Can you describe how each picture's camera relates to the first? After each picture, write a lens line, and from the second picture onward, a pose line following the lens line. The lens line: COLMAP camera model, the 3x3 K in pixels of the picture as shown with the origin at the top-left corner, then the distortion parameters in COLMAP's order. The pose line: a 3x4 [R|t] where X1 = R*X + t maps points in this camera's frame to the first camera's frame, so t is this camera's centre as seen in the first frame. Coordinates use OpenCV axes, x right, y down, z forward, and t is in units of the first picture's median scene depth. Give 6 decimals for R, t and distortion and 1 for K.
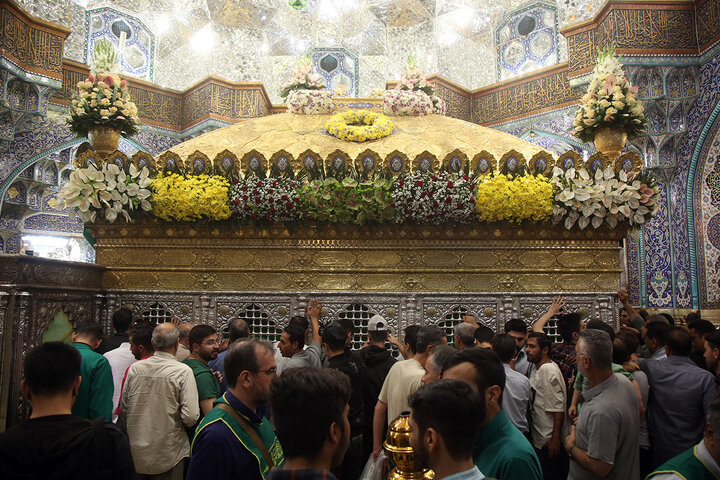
lens RADIAL K [[528.4, 0, 372.1], [0, 528.4, 240.8], [0, 0, 1]] dist [-0.097019, 0.074133]
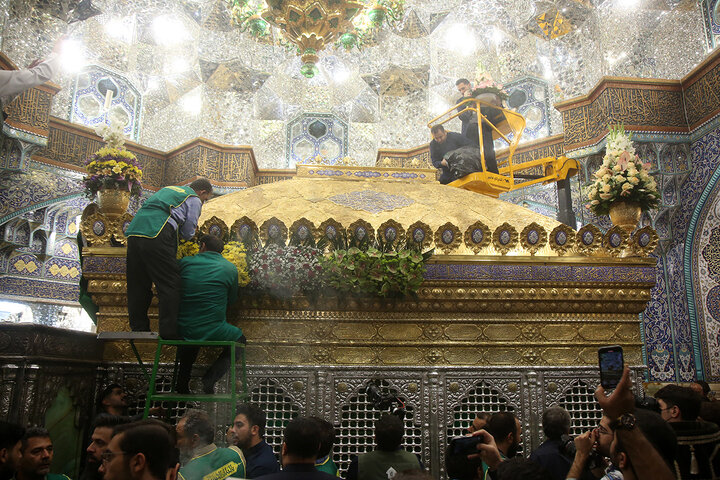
lens RADIAL K [[552.1, 0, 375.2], [0, 552.1, 241.2], [0, 0, 1]] dist [-0.094090, 0.081490]
pose [[0.997552, 0.017769, 0.067629, -0.103097], [-0.009202, 0.992122, -0.124936, -0.003623], [-0.069316, 0.124008, 0.989857, -0.016465]]
